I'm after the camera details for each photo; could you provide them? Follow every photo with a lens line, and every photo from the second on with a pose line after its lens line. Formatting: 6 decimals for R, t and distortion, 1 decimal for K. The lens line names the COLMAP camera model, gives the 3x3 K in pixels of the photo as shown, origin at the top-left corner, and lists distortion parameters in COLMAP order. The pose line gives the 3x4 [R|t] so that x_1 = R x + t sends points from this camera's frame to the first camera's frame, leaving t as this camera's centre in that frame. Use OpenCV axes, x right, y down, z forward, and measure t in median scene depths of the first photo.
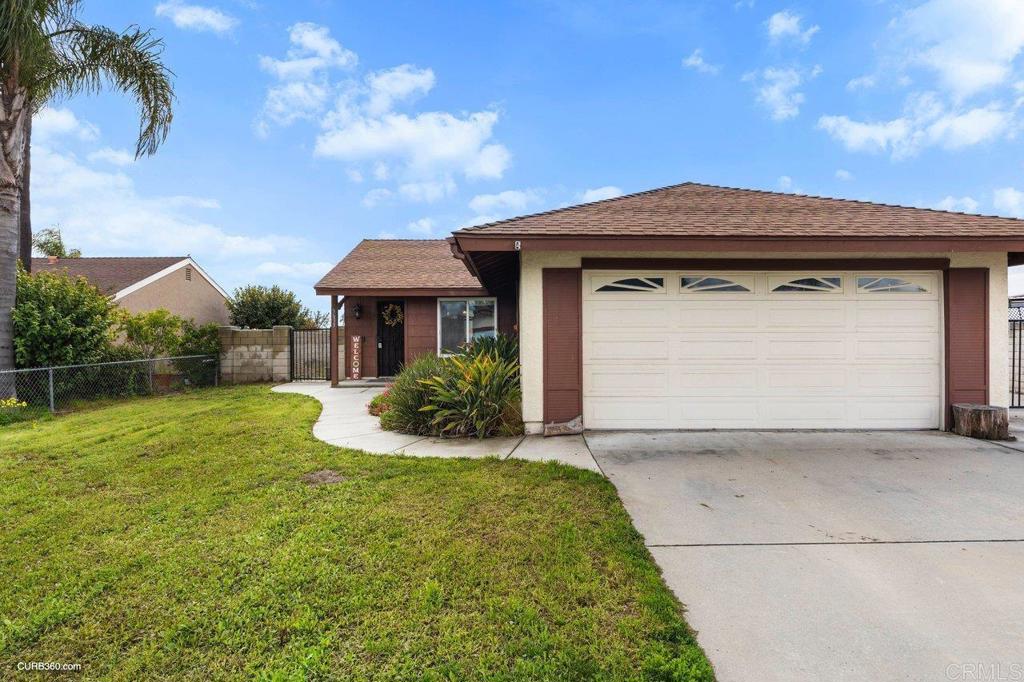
lens RADIAL K [[568.0, 0, 512.0], [0, 568.0, 341.0], [0, 0, 1]] dist [0.001526, 0.000920]
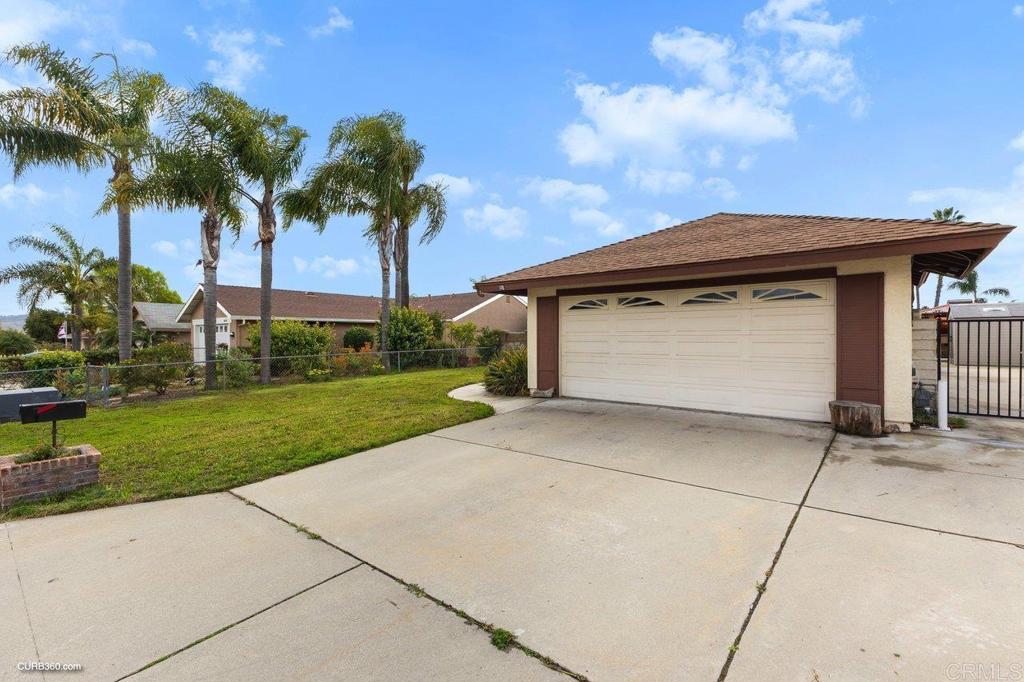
lens RADIAL K [[445.0, 0, 511.2], [0, 445.0, 339.4], [0, 0, 1]] dist [0.021276, -0.008204]
pose [[0.768798, 0.003784, -0.639481, 0.820307], [-0.002327, 0.999992, 0.003120, -0.007753], [0.639488, -0.000910, 0.768801, -0.062859]]
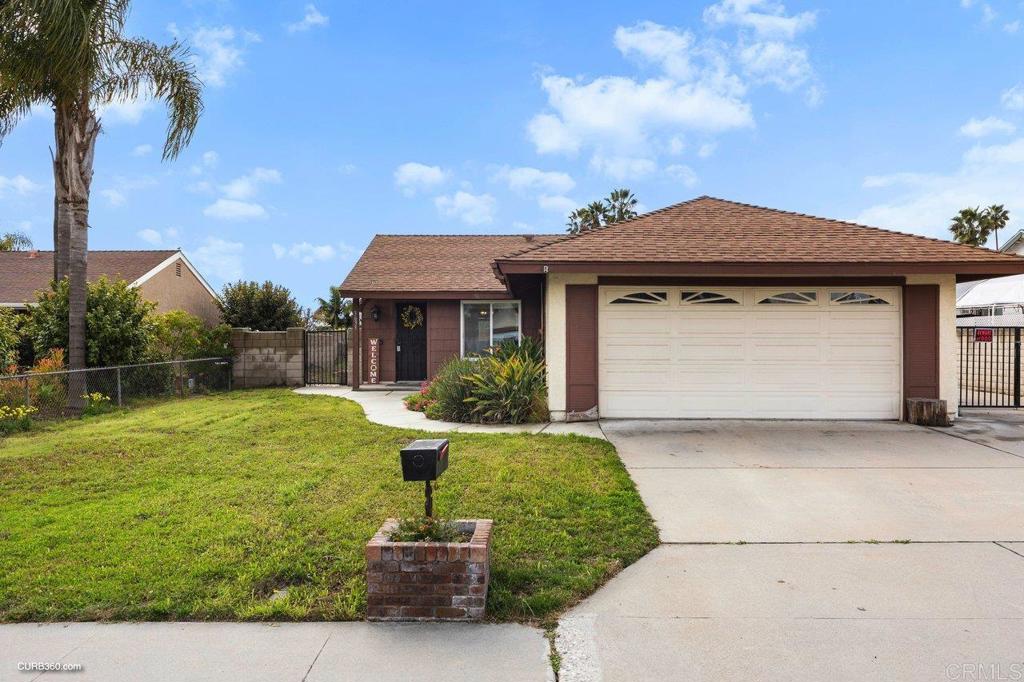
lens RADIAL K [[778.5, 0, 513.4], [0, 778.5, 341.9], [0, 0, 1]] dist [0.027604, -0.002238]
pose [[0.999787, 0.004235, -0.020219, -0.023394], [-0.004313, 0.999983, -0.003811, 0.001484], [0.020202, 0.003897, 0.999788, -0.652063]]
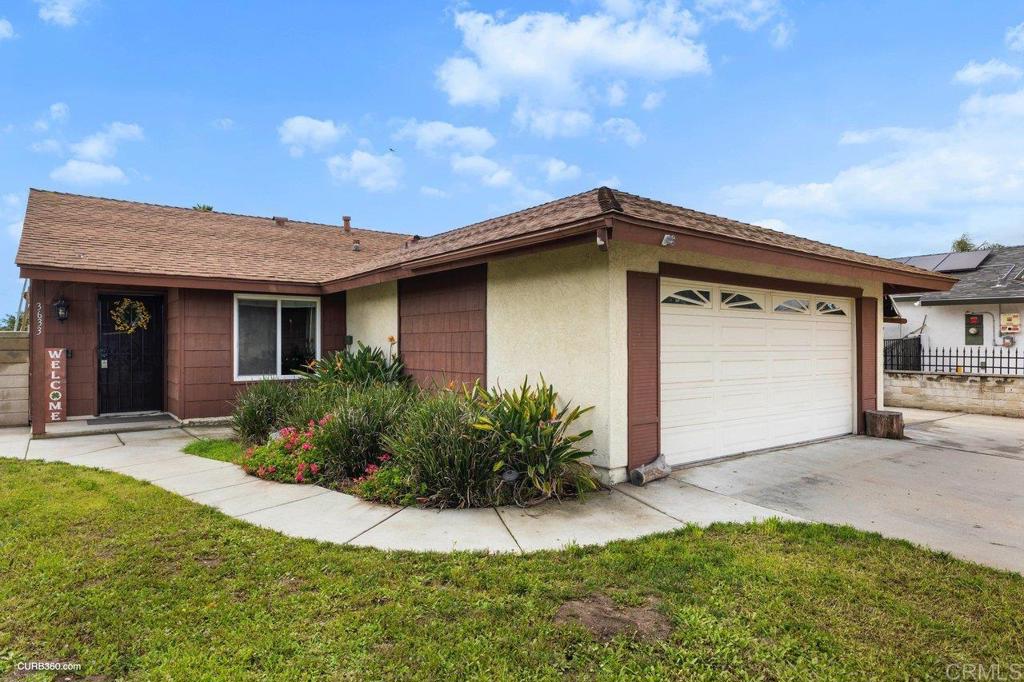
lens RADIAL K [[605.1, 0, 512.0], [0, 605.1, 341.0], [0, 0, 1]] dist [-0.001735, -0.000727]
pose [[0.801372, 0.007276, 0.598122, -0.558183], [-0.000726, 0.999937, -0.011191, -0.020964], [-0.598166, 0.008534, 0.801327, 0.415828]]
